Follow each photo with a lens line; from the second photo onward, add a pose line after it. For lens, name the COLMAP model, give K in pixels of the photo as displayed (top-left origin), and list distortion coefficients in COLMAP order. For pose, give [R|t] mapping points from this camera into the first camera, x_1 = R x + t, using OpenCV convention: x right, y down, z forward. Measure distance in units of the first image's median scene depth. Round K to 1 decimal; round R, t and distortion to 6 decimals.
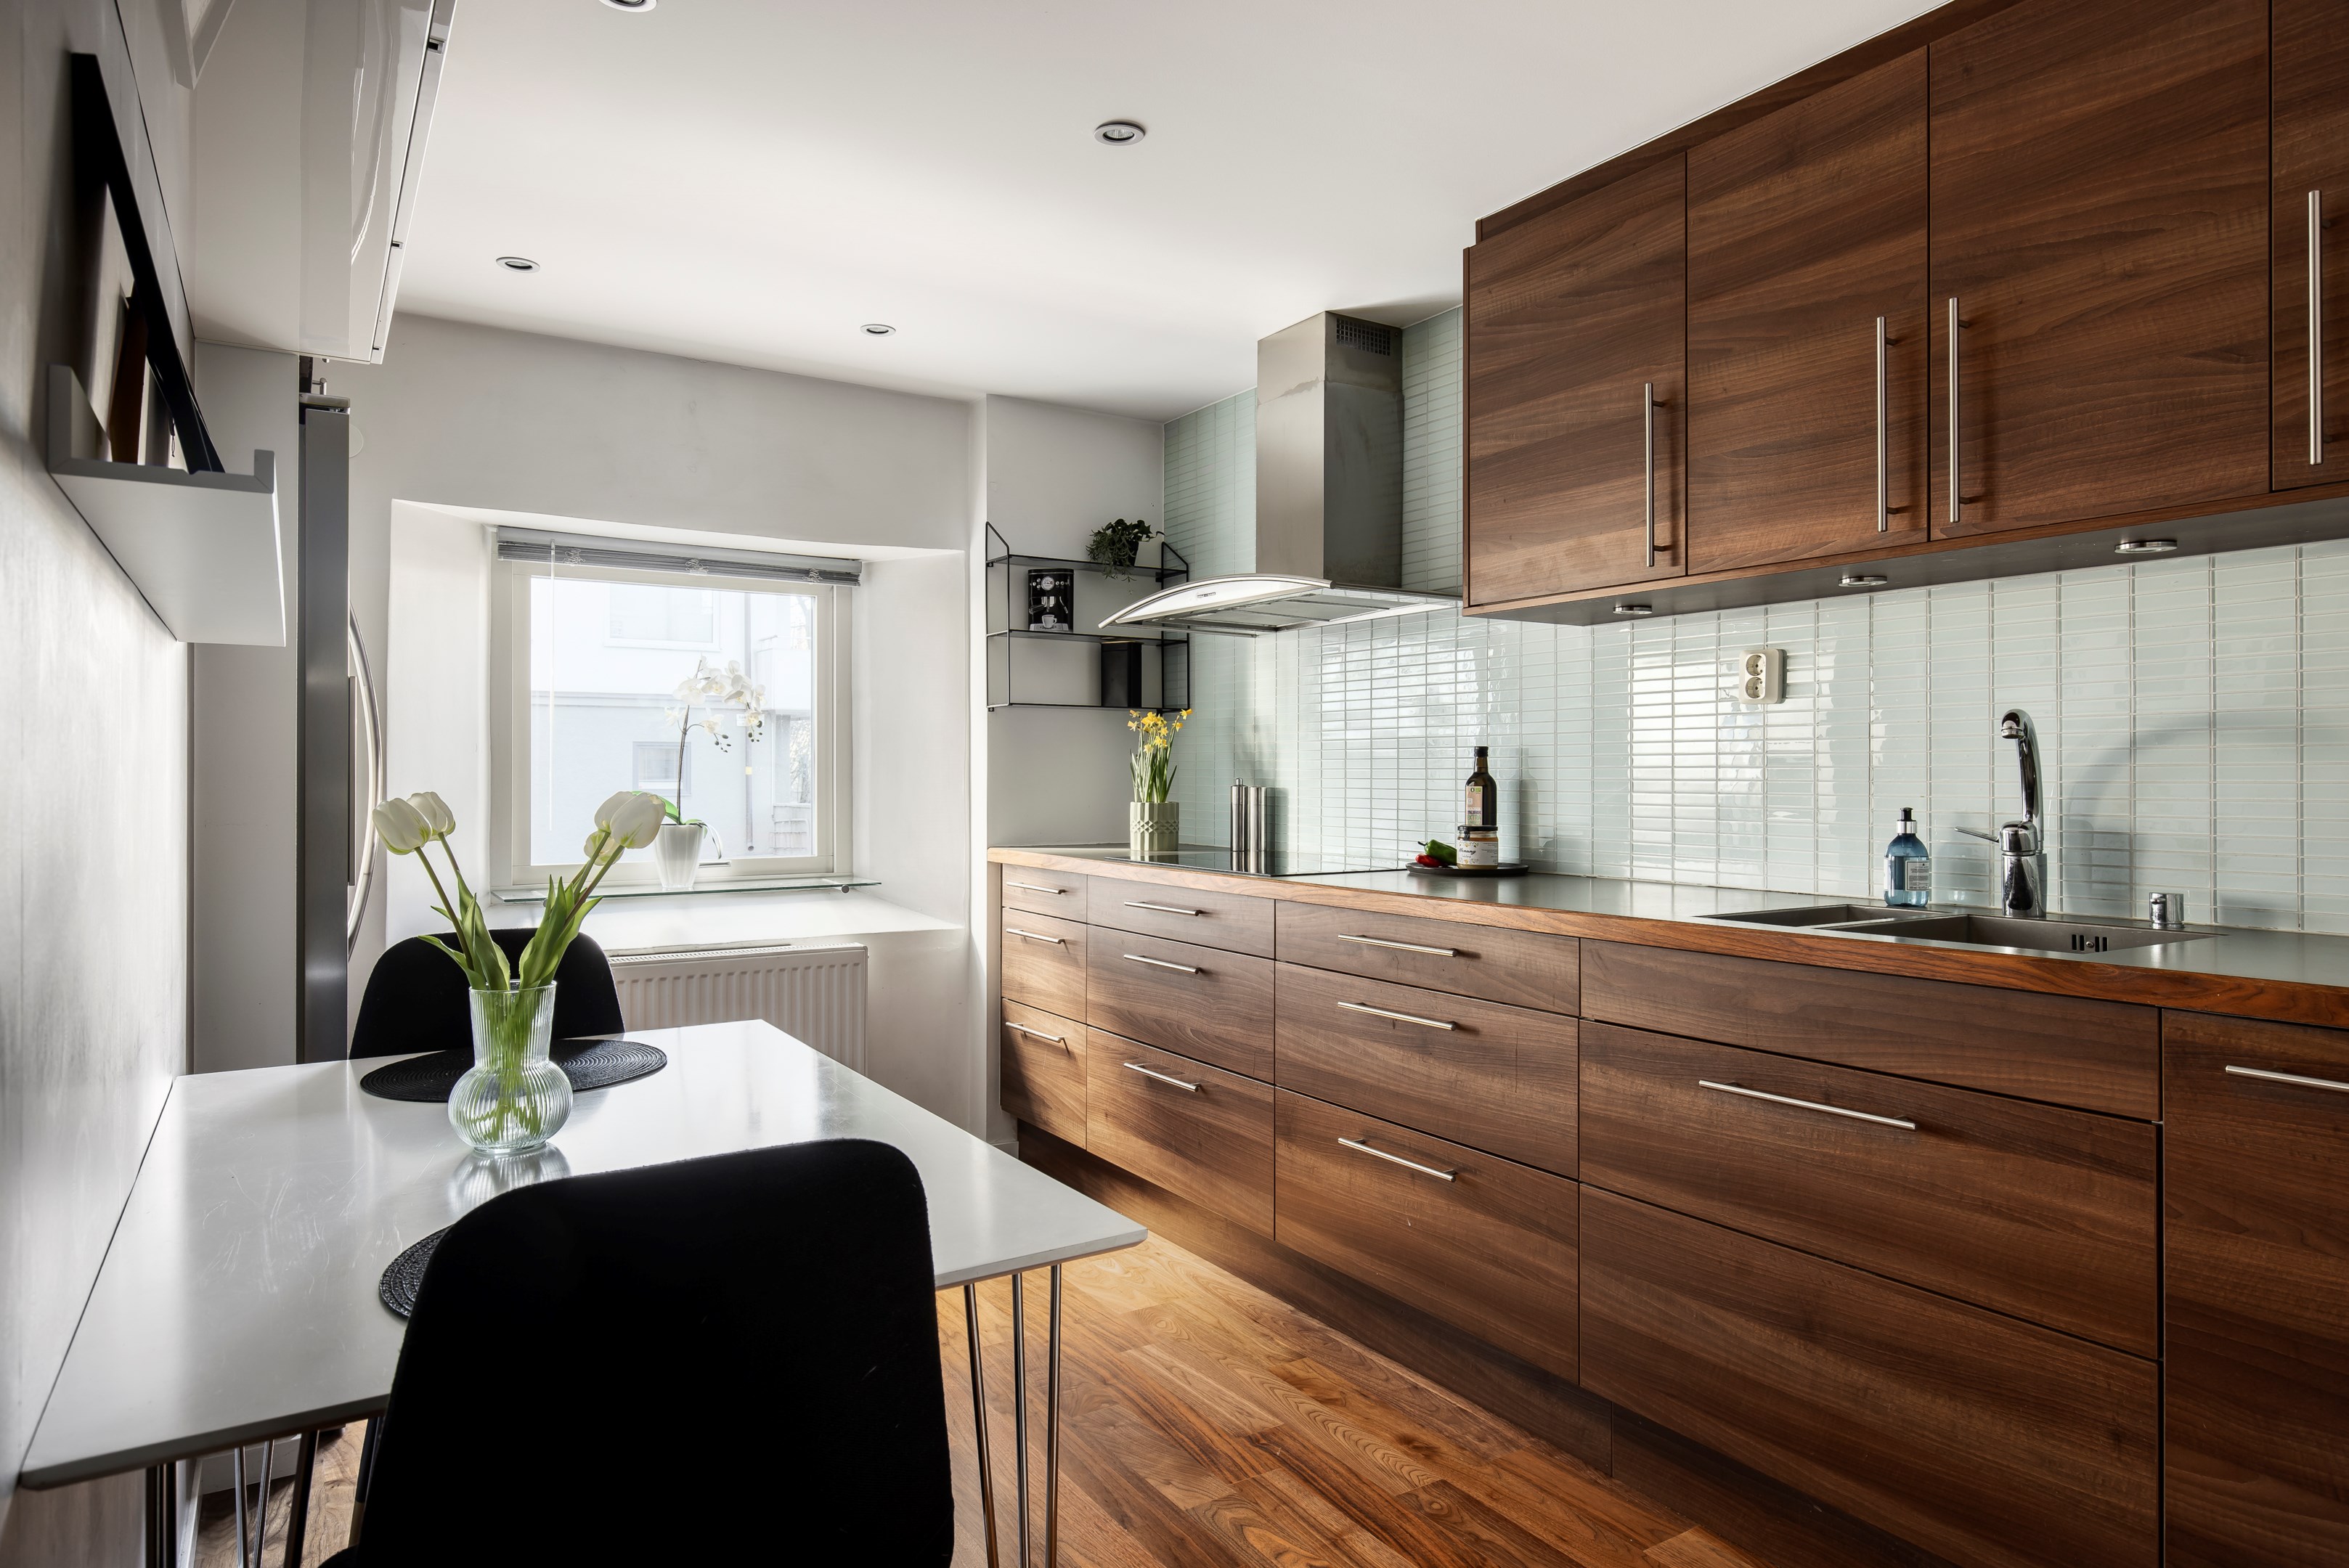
lens RADIAL K [[1401.5, 0, 1176.1], [0, 1401.5, 776.9], [0, 0, 1]] dist [0.003724, -0.001064]
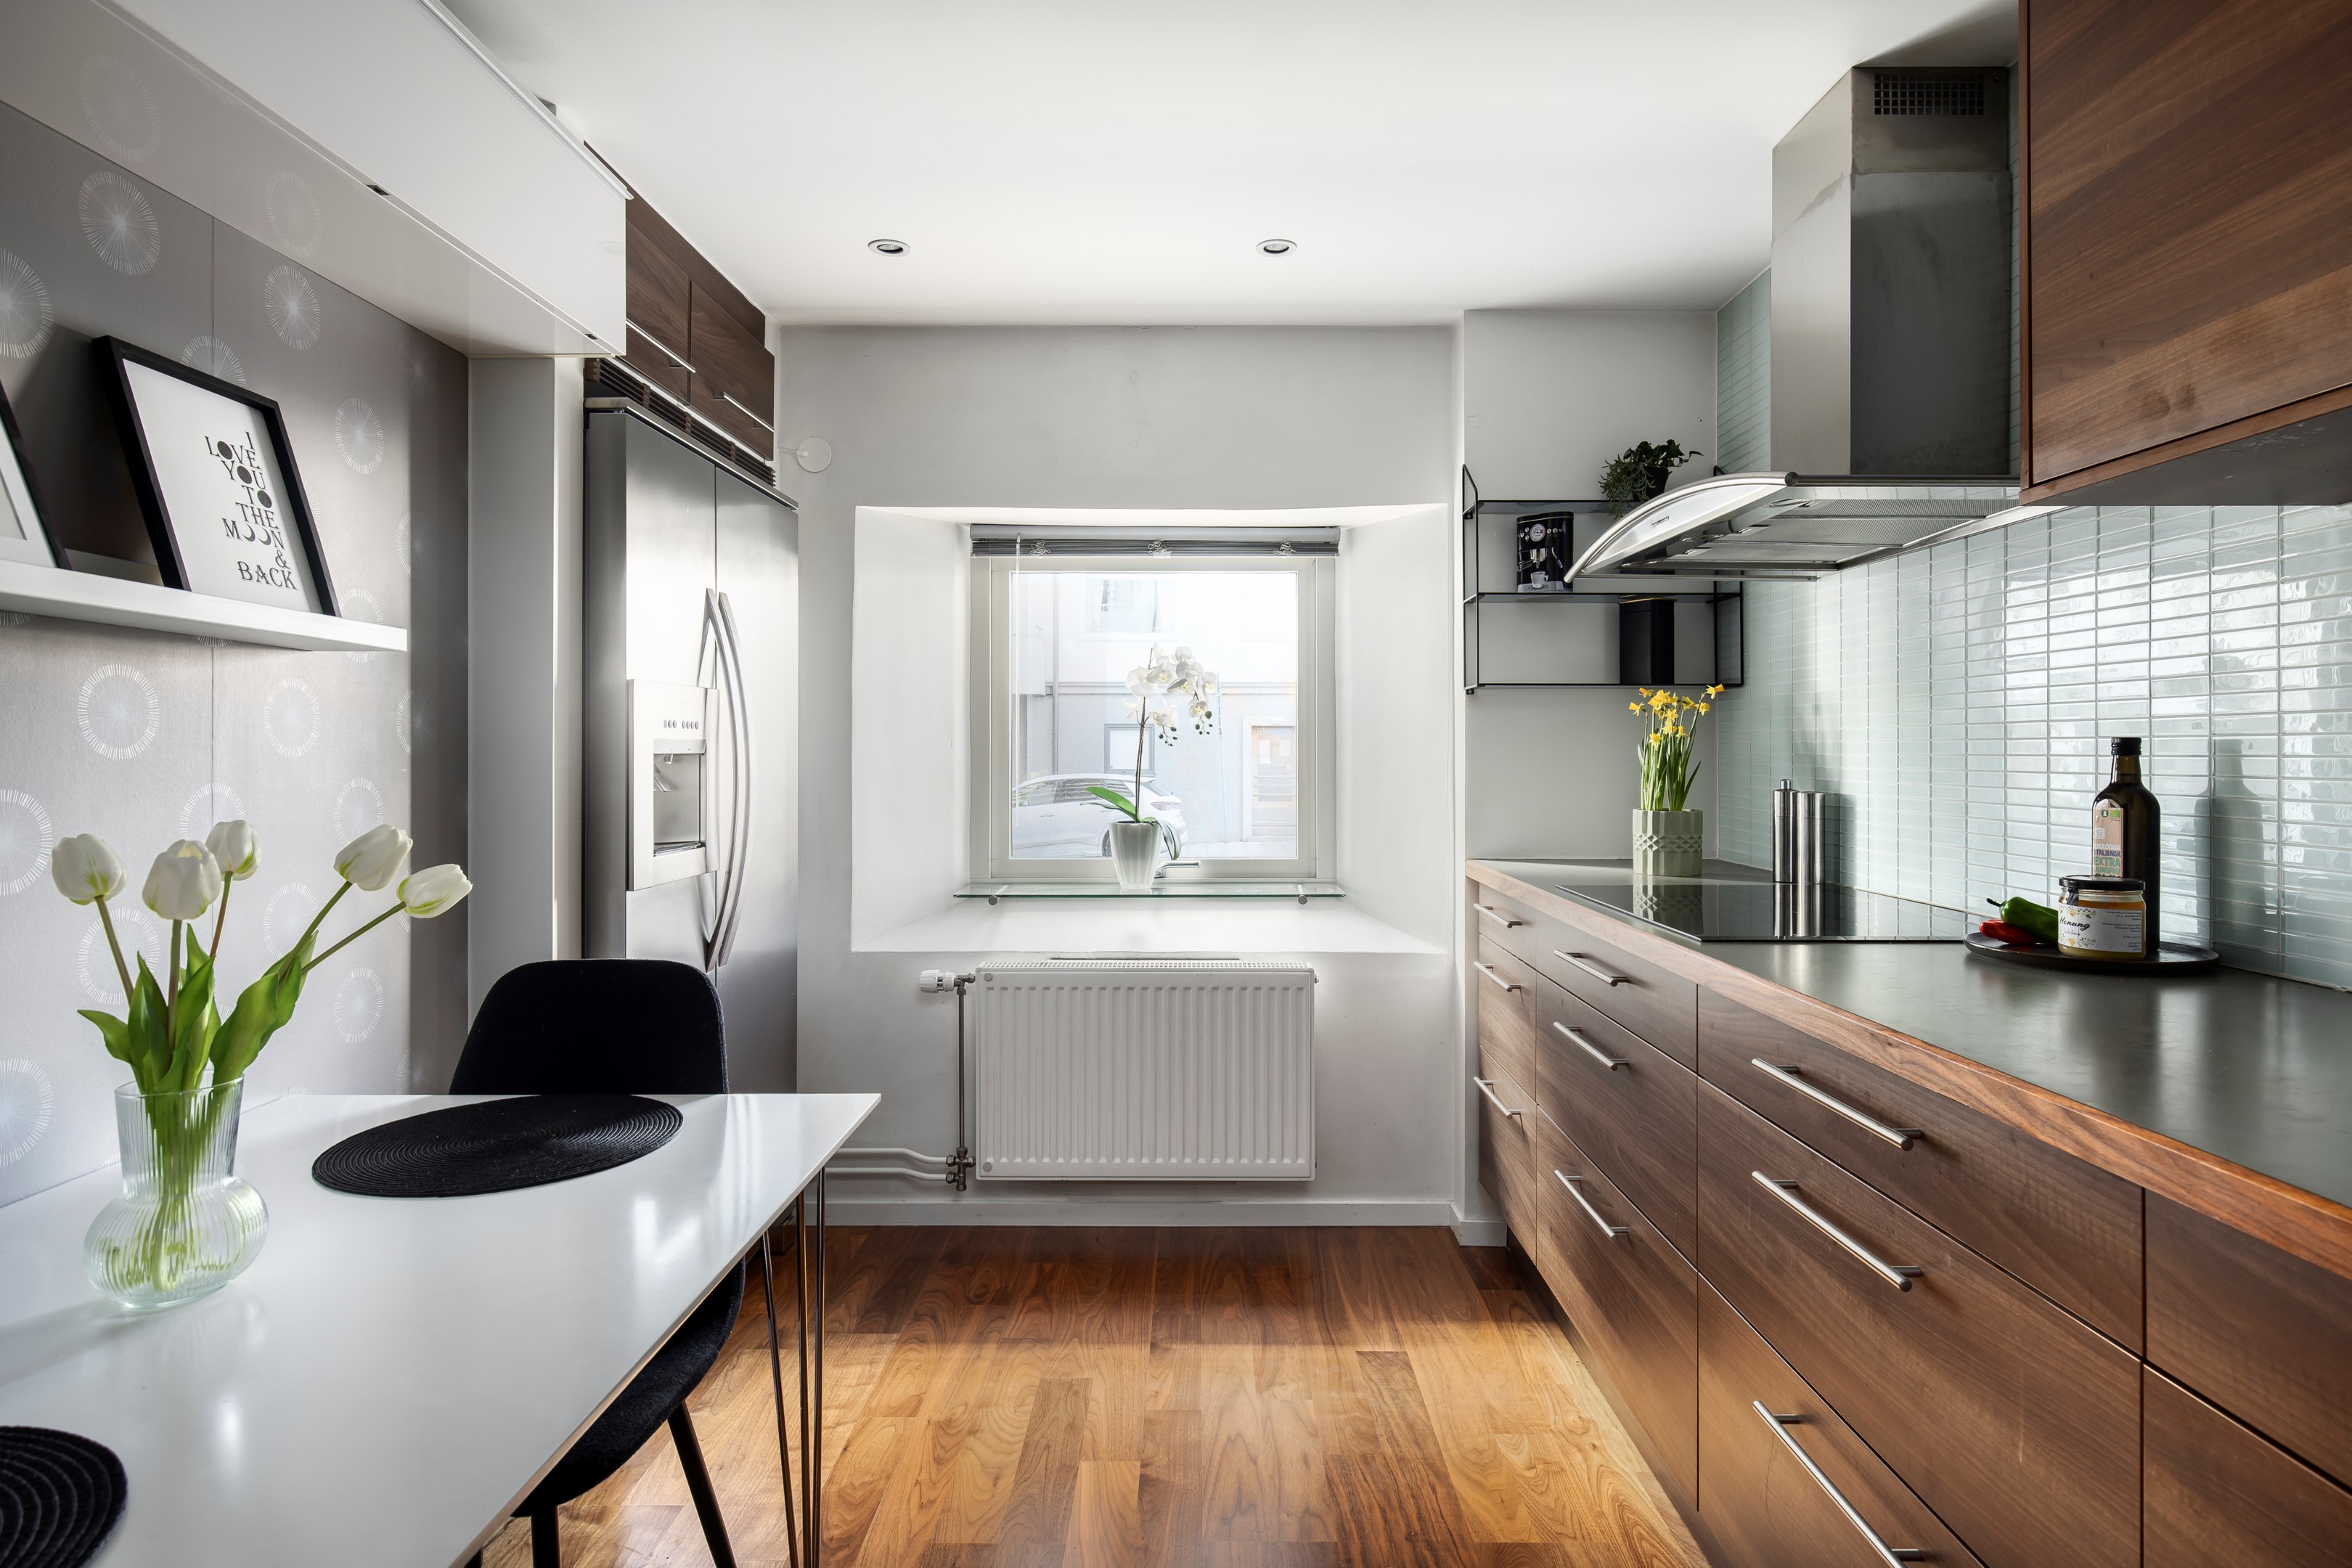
lens RADIAL K [[1300.3, 0, 1177.1], [0, 1300.3, 751.8], [0, 0, 1]] dist [-0.000245, -0.000186]
pose [[0.839547, -0.000736, -0.543286, 0.143892], [-0.000501, 0.999998, -0.002129, -0.011499], [0.543286, 0.002060, 0.839545, 0.274462]]
